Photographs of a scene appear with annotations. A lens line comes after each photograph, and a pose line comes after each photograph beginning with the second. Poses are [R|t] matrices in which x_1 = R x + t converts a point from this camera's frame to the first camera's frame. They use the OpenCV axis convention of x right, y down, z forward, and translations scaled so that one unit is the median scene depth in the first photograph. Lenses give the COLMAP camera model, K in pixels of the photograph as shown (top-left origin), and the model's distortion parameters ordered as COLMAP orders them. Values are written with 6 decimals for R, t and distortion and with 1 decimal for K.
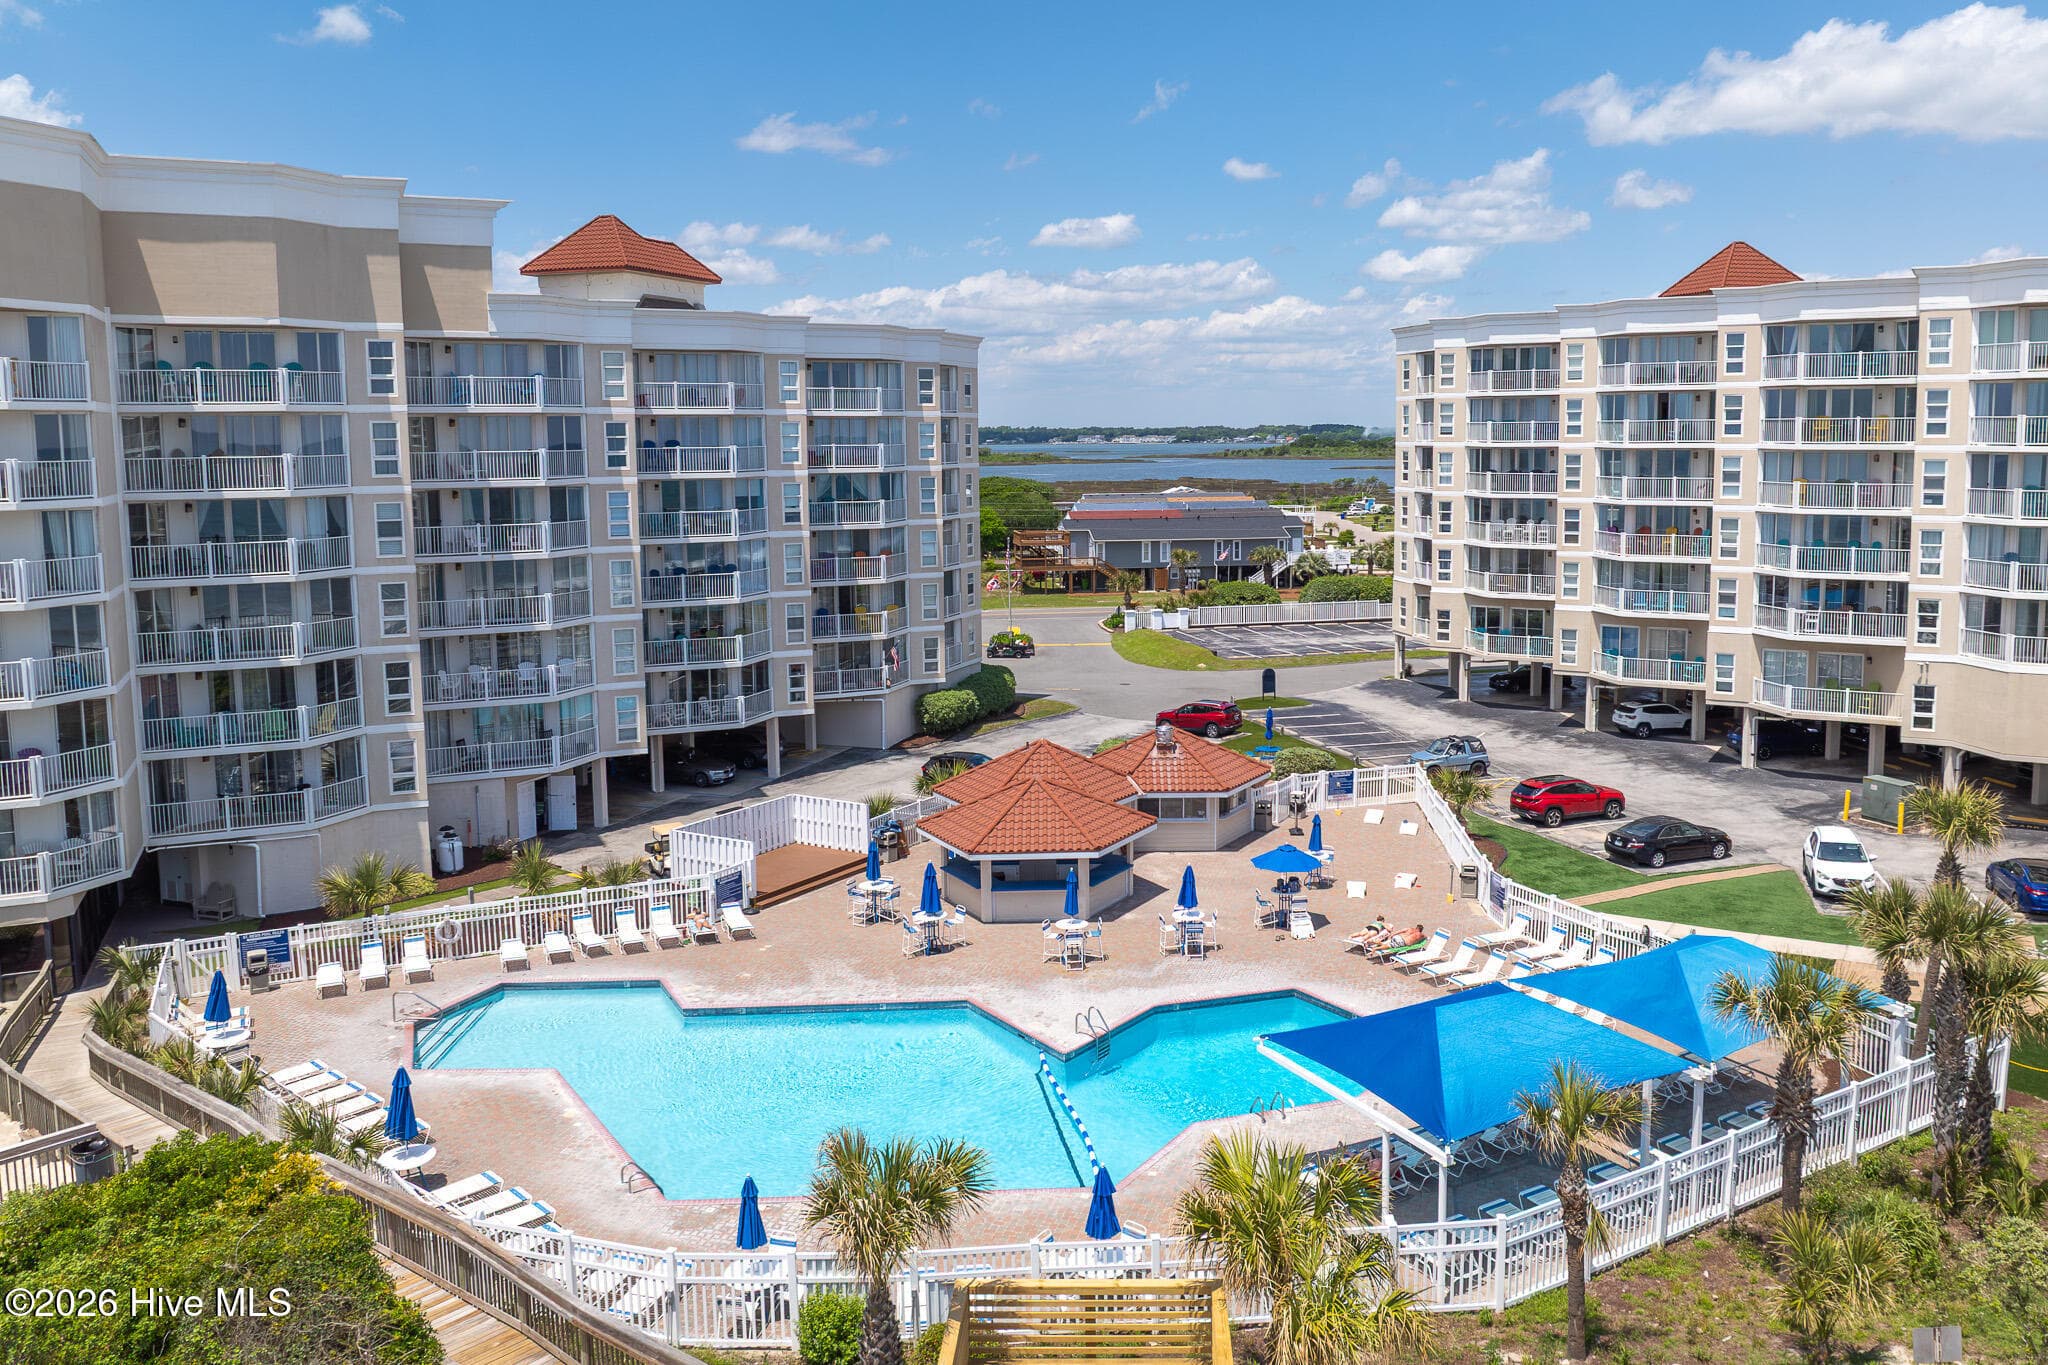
lens RADIAL K [[1580.3, 0, 1123.7], [0, 1580.3, 614.0], [0, 0, 1]] dist [-0.033789, -0.003803]
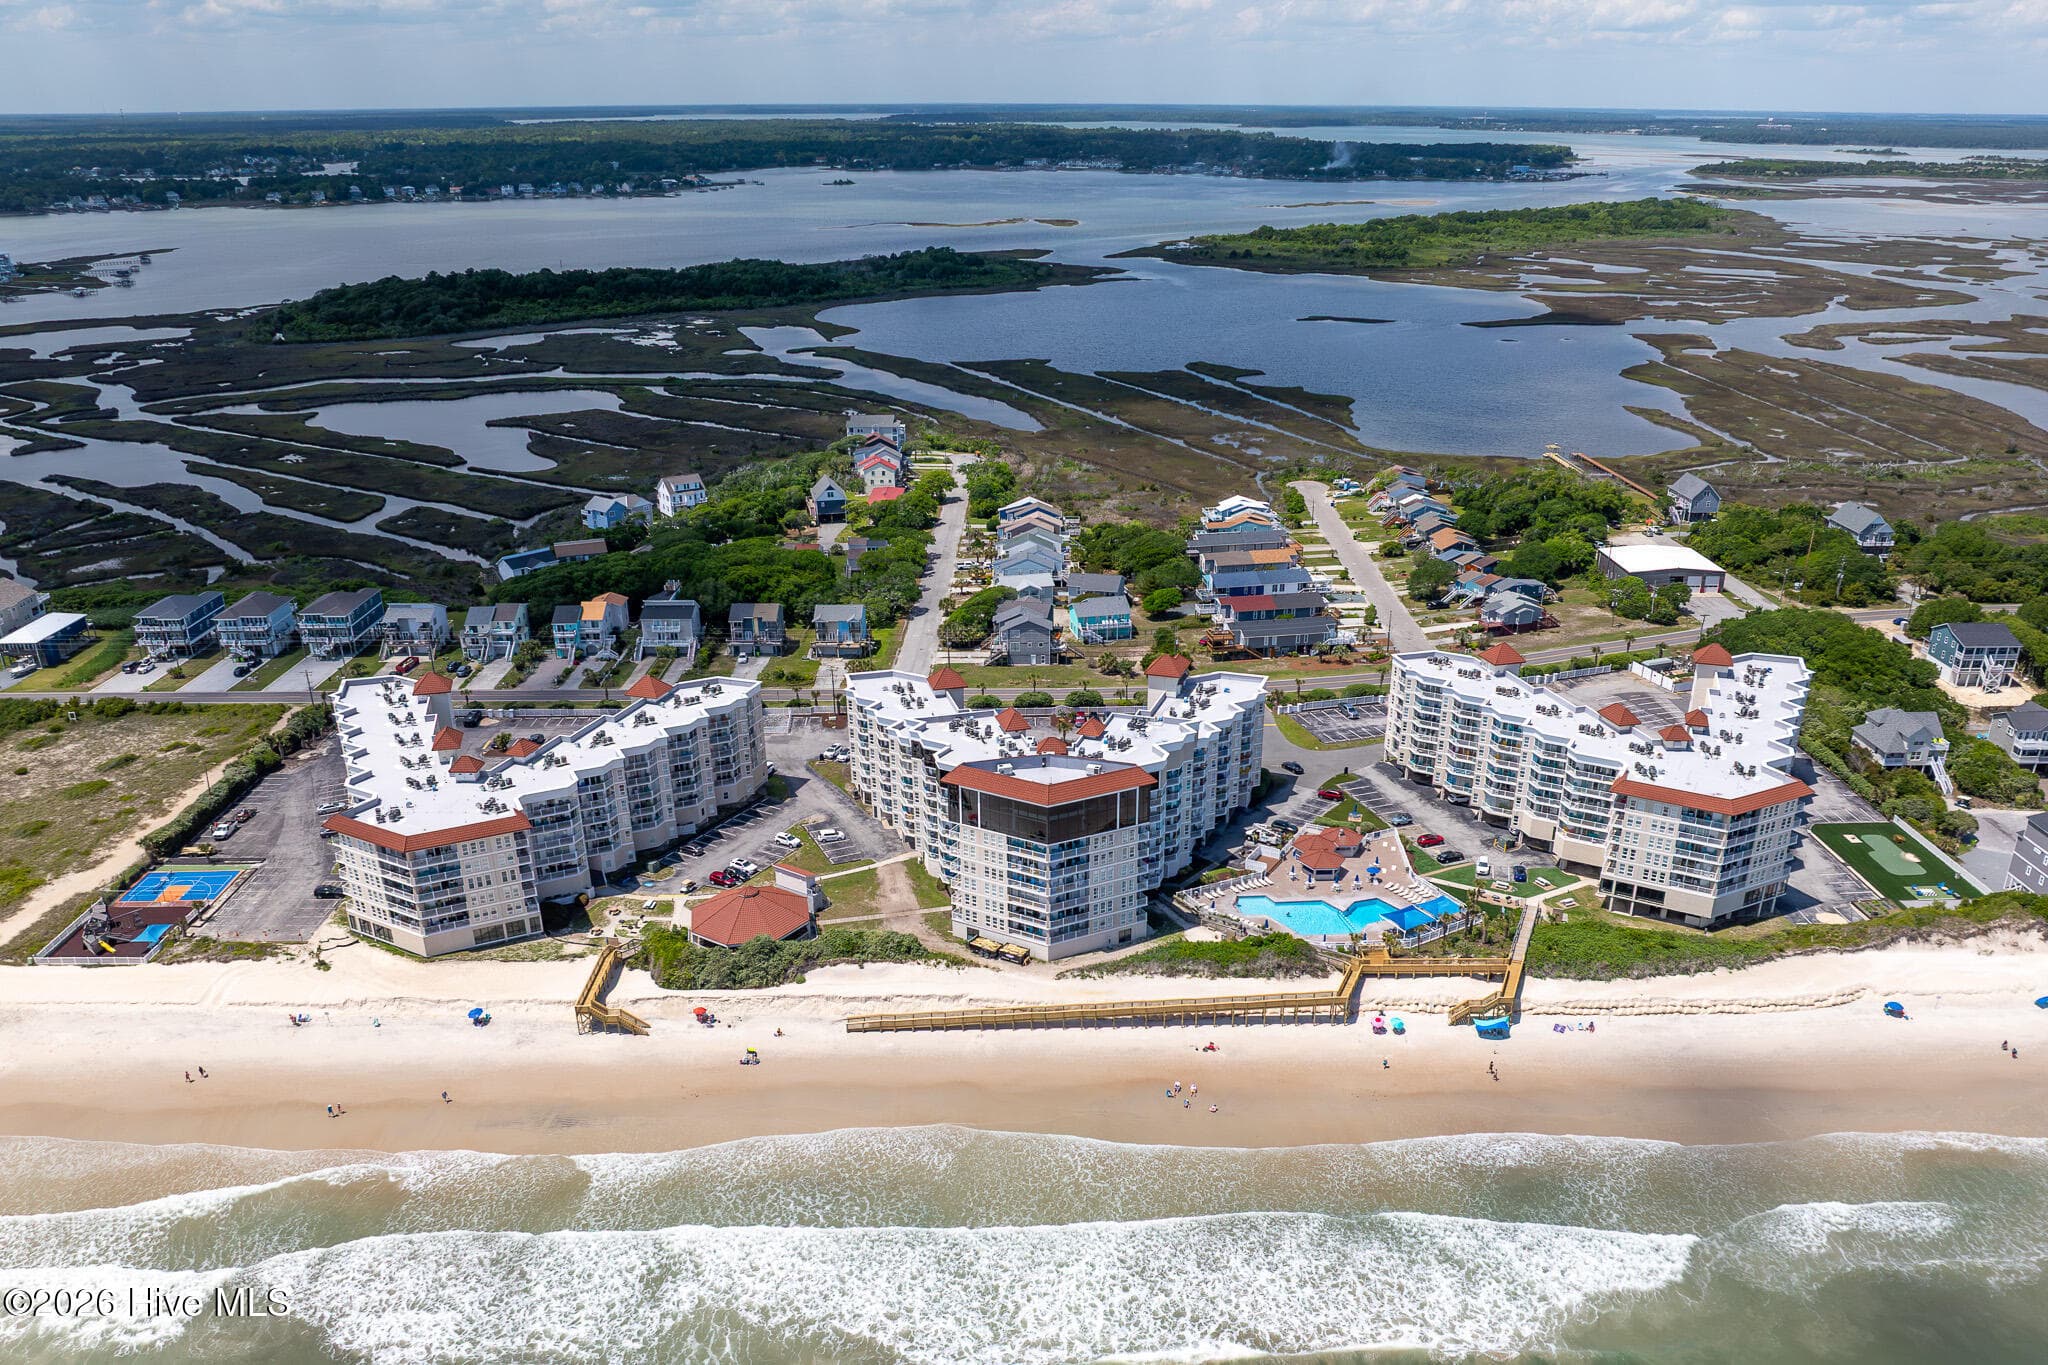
lens RADIAL K [[1553.7, 0, 1053.0], [0, 1553.7, 831.5], [0, 0, 1]] dist [-0.024099, 0.000677]
pose [[0.999947, 0.002048, 0.010130, -0.797477], [-0.005270, 0.944197, 0.329340, -1.303245], [-0.008890, -0.329376, 0.944157, -3.002694]]
